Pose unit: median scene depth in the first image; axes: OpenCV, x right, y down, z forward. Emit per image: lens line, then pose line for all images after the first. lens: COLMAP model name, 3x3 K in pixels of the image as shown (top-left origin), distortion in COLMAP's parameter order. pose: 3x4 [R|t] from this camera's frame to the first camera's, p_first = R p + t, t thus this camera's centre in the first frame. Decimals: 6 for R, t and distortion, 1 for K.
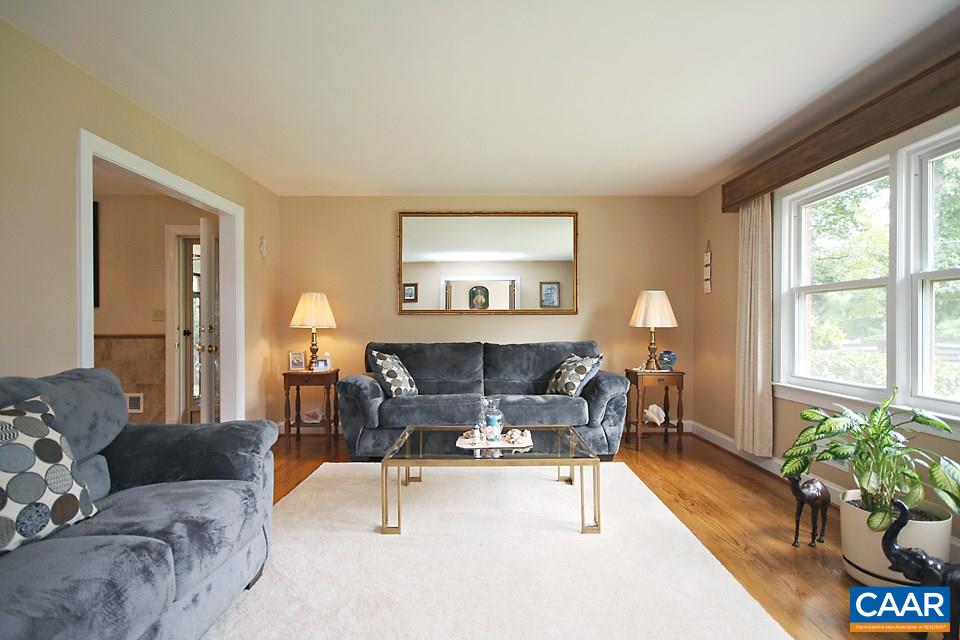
lens RADIAL K [[451.0, 0, 483.3], [0, 451.0, 328.7], [0, 0, 1]] dist [-0.001565, -0.000709]
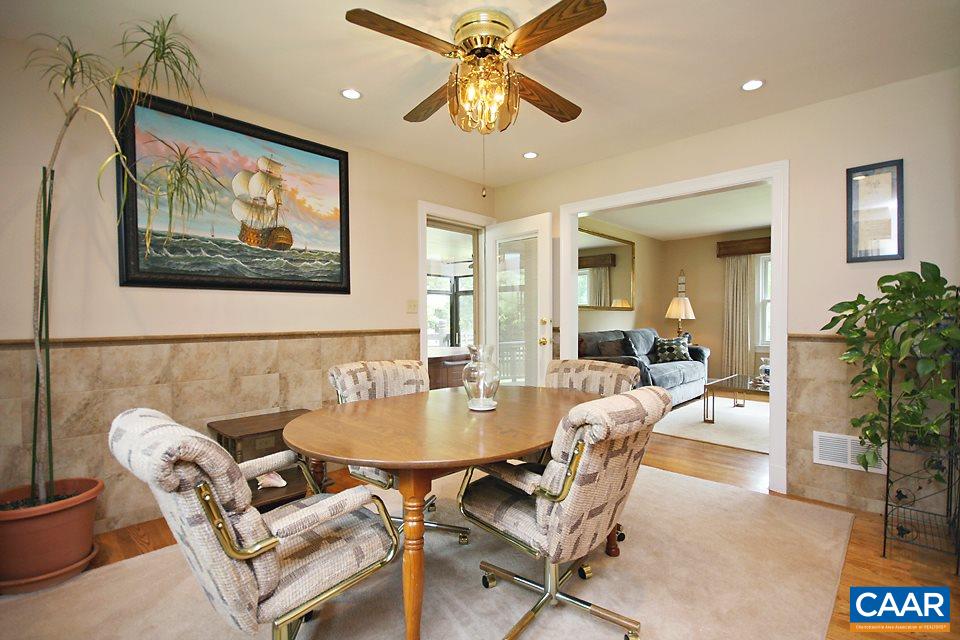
lens RADIAL K [[451.0, 0, 483.3], [0, 451.0, 328.7], [0, 0, 1]] dist [-0.001565, -0.000709]
pose [[0.694545, -0.019350, 0.719189, -1.235013], [0.008880, 0.999793, 0.018324, -0.002349], [-0.719394, -0.006340, 0.694573, 0.326808]]
